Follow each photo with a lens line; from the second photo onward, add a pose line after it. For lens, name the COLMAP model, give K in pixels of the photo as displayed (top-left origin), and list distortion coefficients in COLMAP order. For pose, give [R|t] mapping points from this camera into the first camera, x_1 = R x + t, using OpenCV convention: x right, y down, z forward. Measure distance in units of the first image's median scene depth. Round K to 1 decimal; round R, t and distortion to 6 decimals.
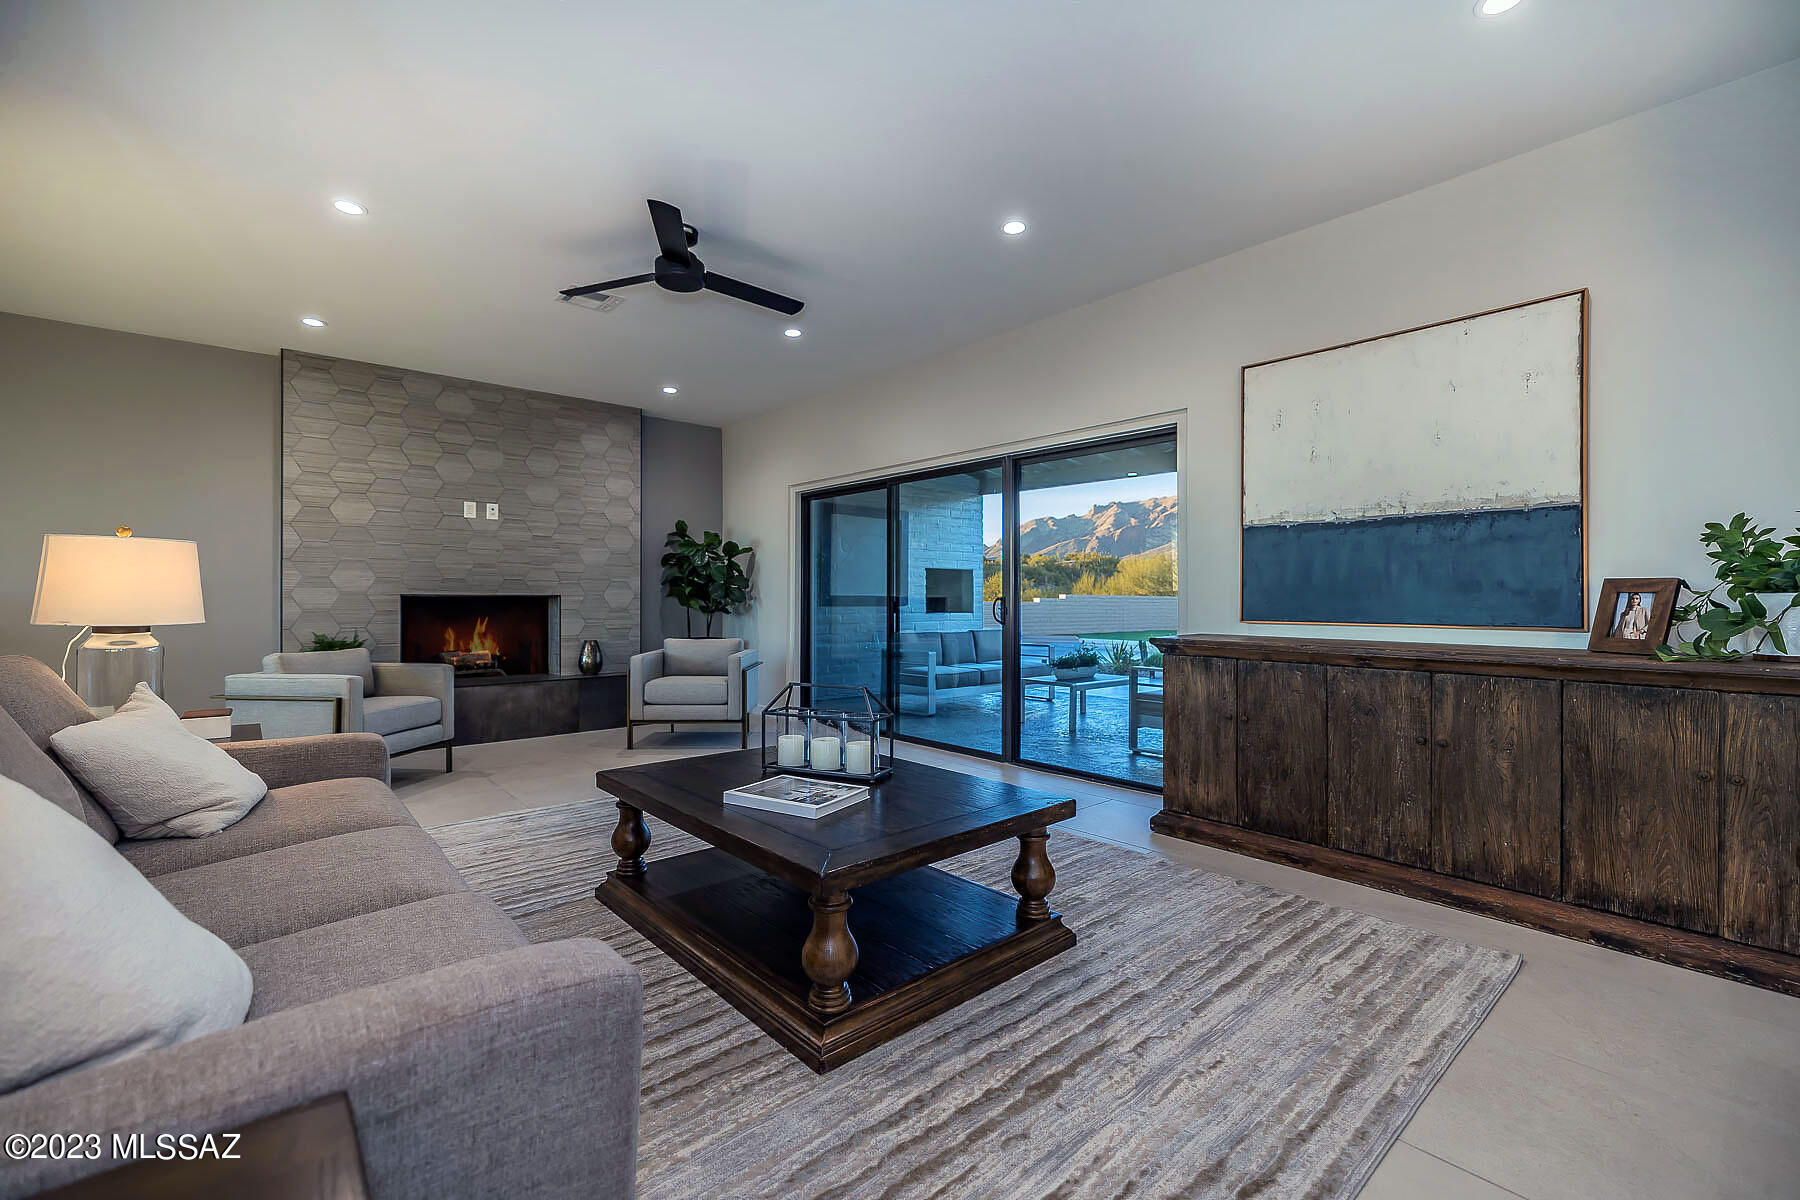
lens RADIAL K [[764.5, 0, 934.8], [0, 764.5, 598.0], [0, 0, 1]] dist [-0.000479, 0.000534]
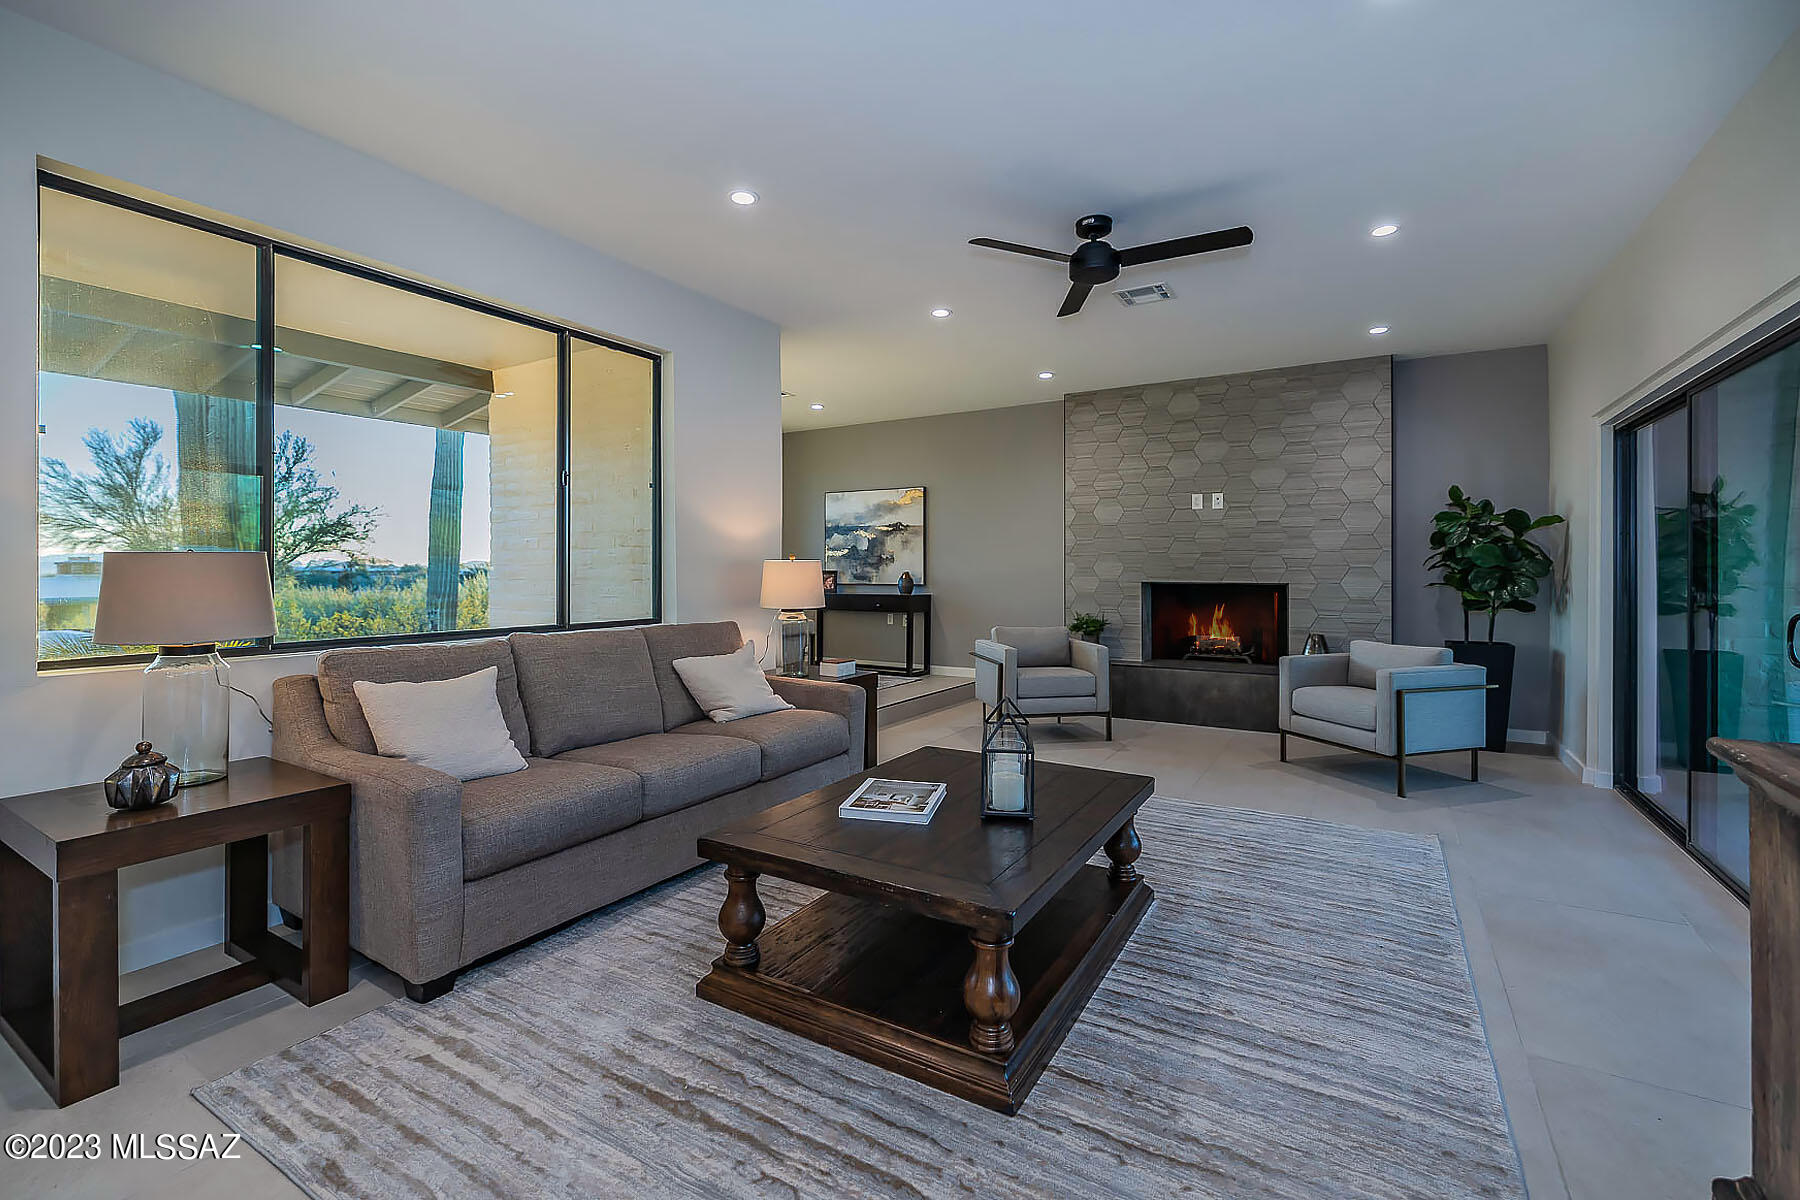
lens RADIAL K [[811.3, 0, 863.1], [0, 811.3, 571.8], [0, 0, 1]] dist [0.002601, -0.001226]
pose [[0.253797, 0.004515, -0.967247, 0.379447], [0.000921, 0.999988, 0.004910, -0.026276], [0.967257, -0.002137, 0.253789, 0.289070]]
